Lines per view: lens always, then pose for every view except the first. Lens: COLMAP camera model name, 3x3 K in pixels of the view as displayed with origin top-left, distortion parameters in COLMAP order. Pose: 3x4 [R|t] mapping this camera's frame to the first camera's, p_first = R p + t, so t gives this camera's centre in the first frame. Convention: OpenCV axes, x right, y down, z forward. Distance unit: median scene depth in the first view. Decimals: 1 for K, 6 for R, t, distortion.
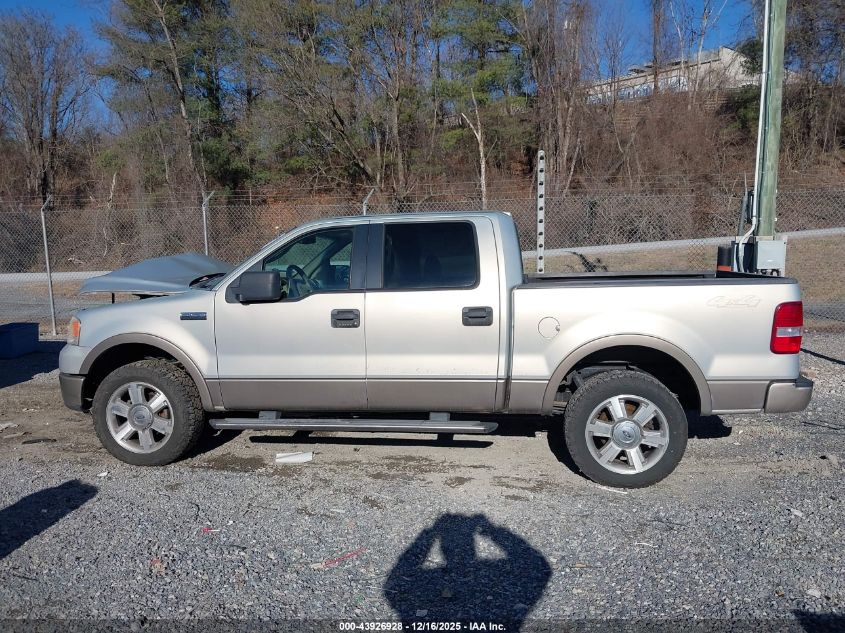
lens RADIAL K [[671.0, 0, 422.5], [0, 671.0, 316.5], [0, 0, 1]] dist [0.013114, -0.003670]
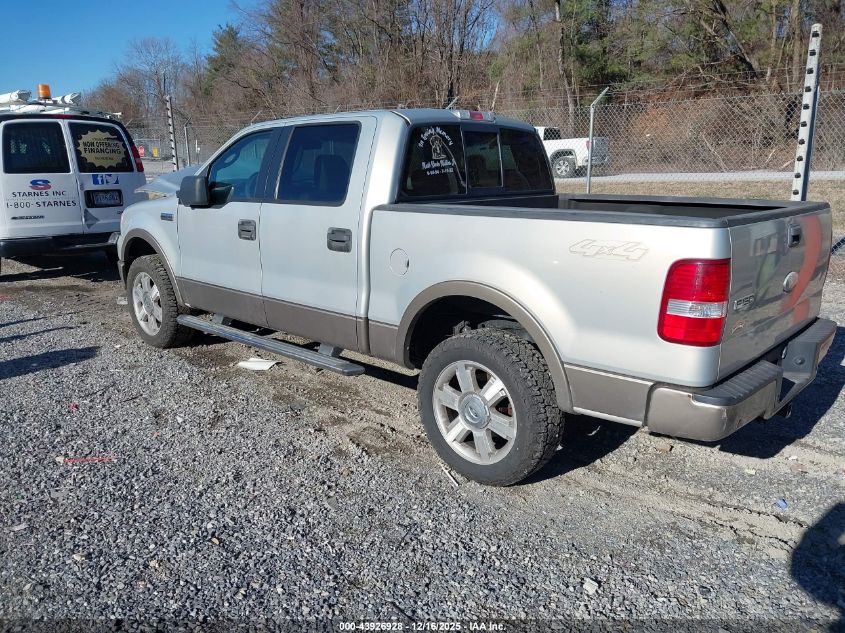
lens RADIAL K [[671.0, 0, 422.5], [0, 671.0, 316.5], [0, 0, 1]] dist [0.013114, -0.003670]
pose [[0.826354, 0.149587, -0.542920, 0.609508], [-0.077544, 0.985118, 0.153396, -0.040096], [0.557787, -0.084659, 0.825655, 0.333475]]
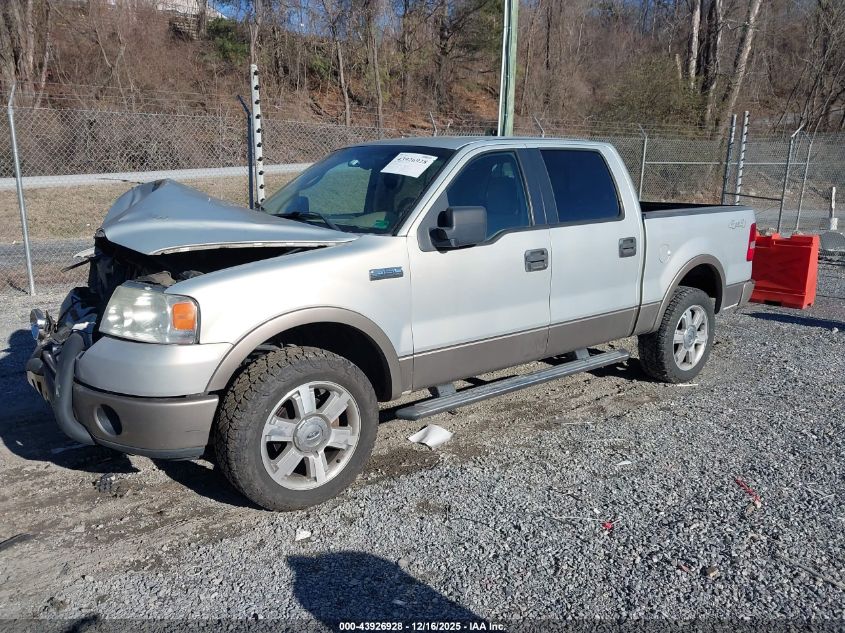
lens RADIAL K [[671.0, 0, 422.5], [0, 671.0, 316.5], [0, 0, 1]] dist [0.013114, -0.003670]
pose [[0.673127, -0.134690, 0.727158, -0.845145], [0.058731, 0.989905, 0.128991, -0.044410], [-0.737191, -0.044121, 0.674242, 0.508782]]
